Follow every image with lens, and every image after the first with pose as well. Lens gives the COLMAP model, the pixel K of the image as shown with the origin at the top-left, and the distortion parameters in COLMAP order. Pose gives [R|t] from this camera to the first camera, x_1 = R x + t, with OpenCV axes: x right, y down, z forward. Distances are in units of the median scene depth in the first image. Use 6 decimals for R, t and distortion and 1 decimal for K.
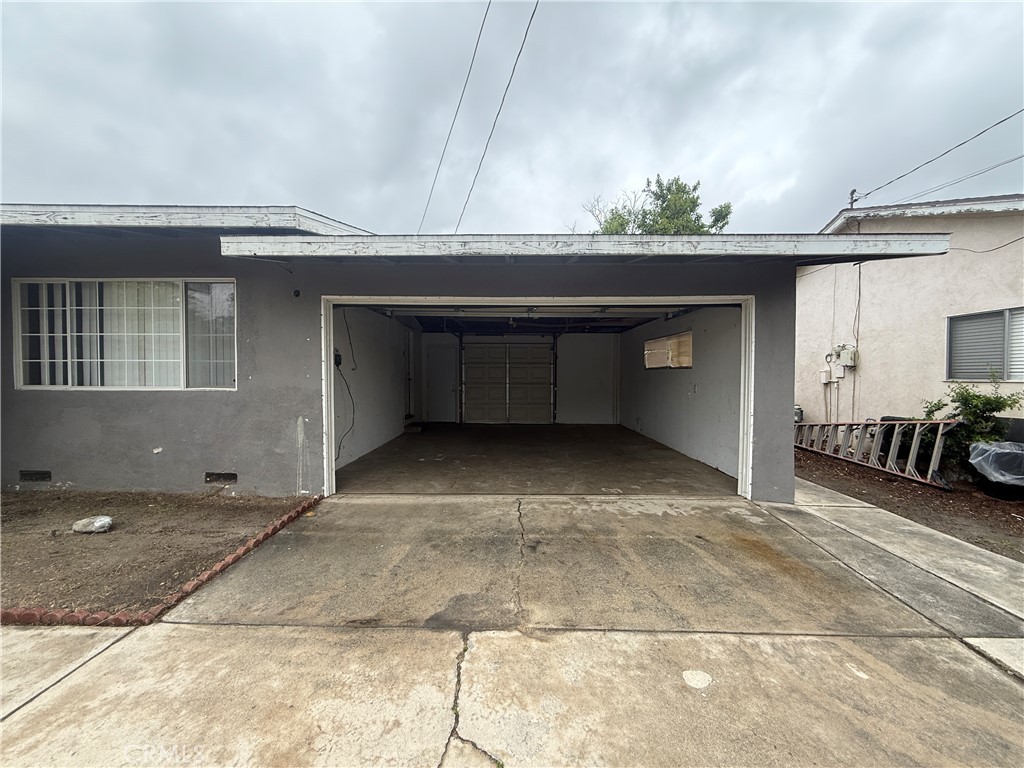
lens RADIAL K [[407.7, 0, 508.9], [0, 407.7, 384.7], [0, 0, 1]] dist [-0.000194, -0.000127]
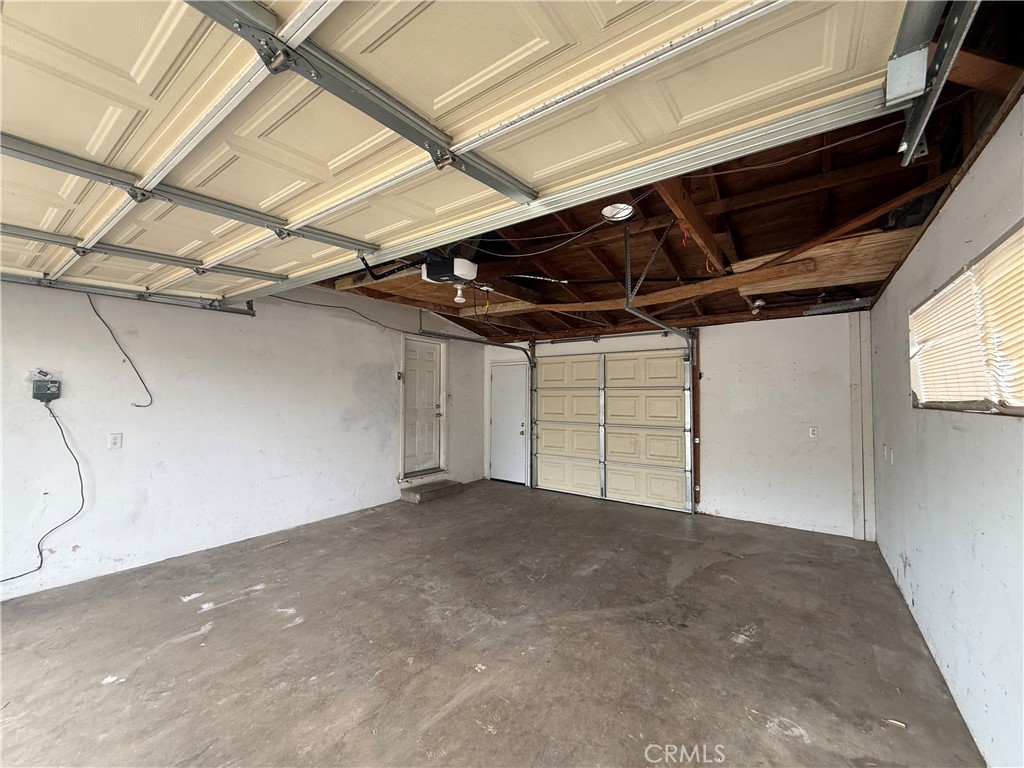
lens RADIAL K [[407.7, 0, 508.9], [0, 407.7, 384.7], [0, 0, 1]] dist [-0.000194, -0.000127]
pose [[0.816676, -0.016655, -0.576856, 0.584979], [-0.018048, 0.998357, -0.054377, -0.069847], [0.576814, 0.054819, 0.815034, 1.296205]]
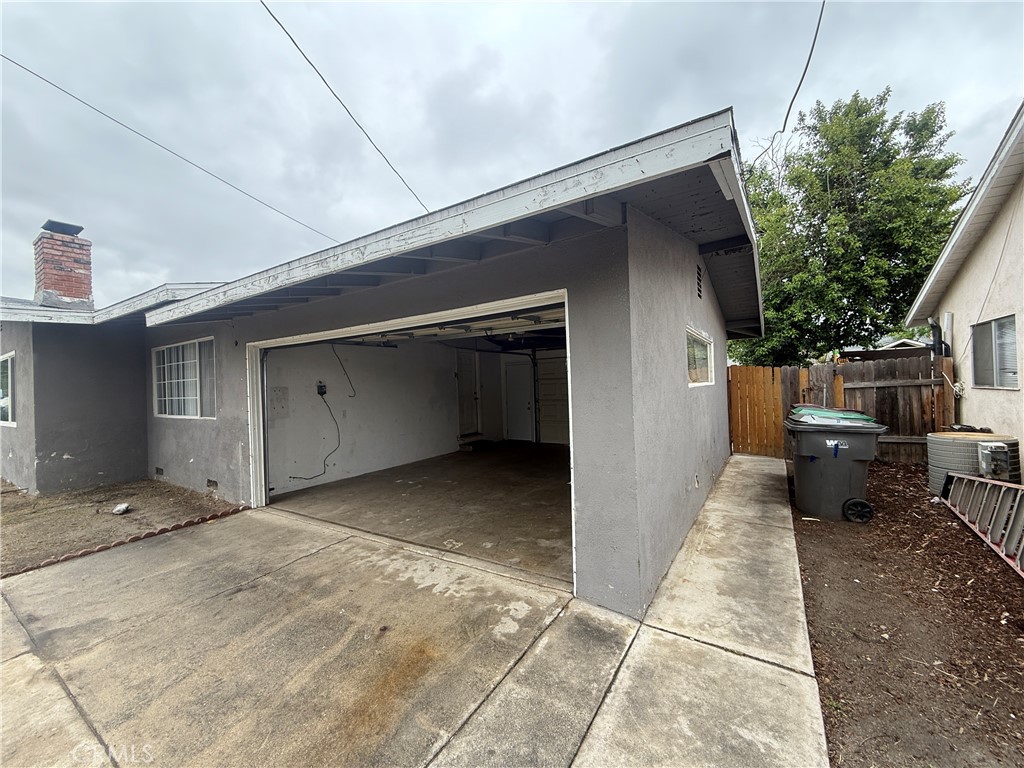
lens RADIAL K [[407.7, 0, 508.9], [0, 407.7, 384.7], [0, 0, 1]] dist [-0.000194, -0.000127]
pose [[0.846563, -0.031126, -0.531377, 0.943042], [0.020536, 0.999455, -0.025827, -0.049489], [0.531892, 0.010952, 0.846742, 0.414815]]
